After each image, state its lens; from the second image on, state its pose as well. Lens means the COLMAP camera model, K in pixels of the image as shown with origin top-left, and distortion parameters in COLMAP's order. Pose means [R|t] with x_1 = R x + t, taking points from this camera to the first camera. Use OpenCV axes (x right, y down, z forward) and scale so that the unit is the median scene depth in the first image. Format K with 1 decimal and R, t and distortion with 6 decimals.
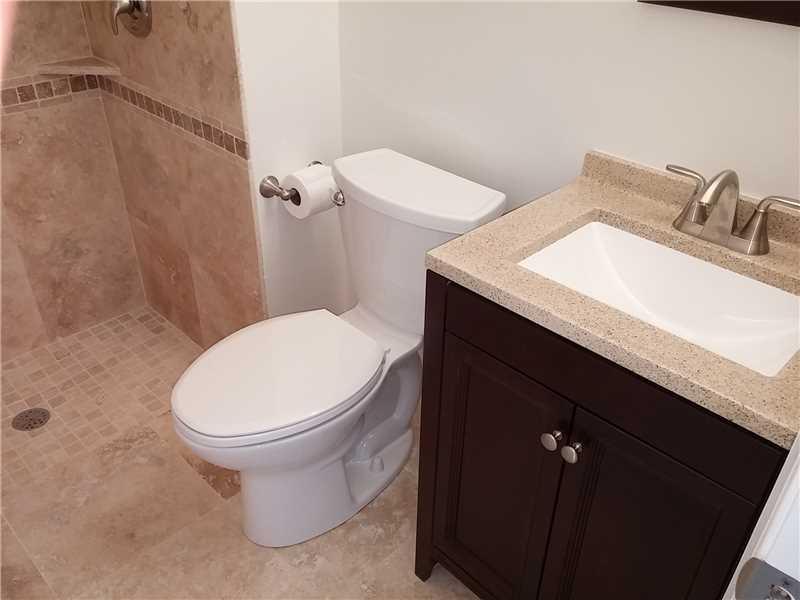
lens RADIAL K [[677.7, 0, 401.4], [0, 677.7, 301.4], [0, 0, 1]] dist [0.079741, -0.097483]
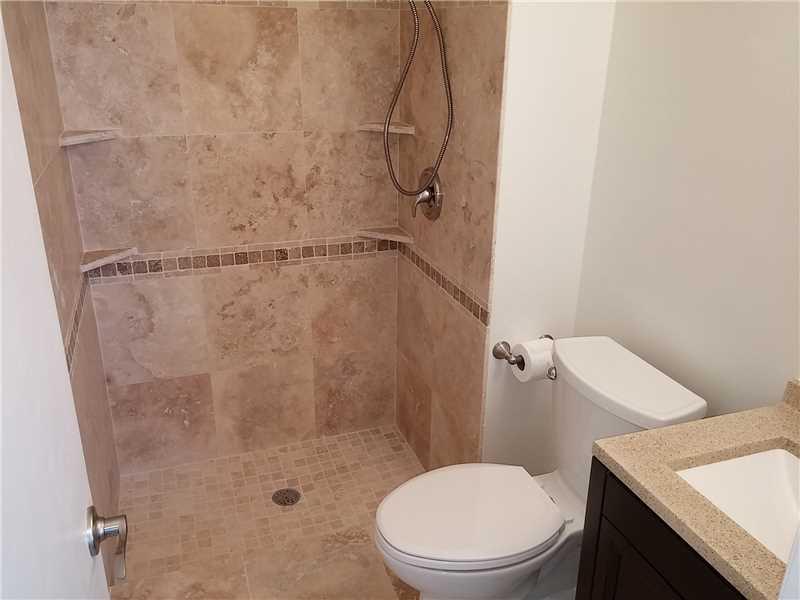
lens RADIAL K [[677.7, 0, 400.4], [0, 677.7, 300.1], [0, 0, 1]] dist [0.079741, -0.097483]
pose [[0.902695, 0.148016, -0.404021, 0.101608], [-0.227700, 0.961047, -0.156657, -0.026485], [0.365095, 0.233409, 0.901236, -0.128964]]
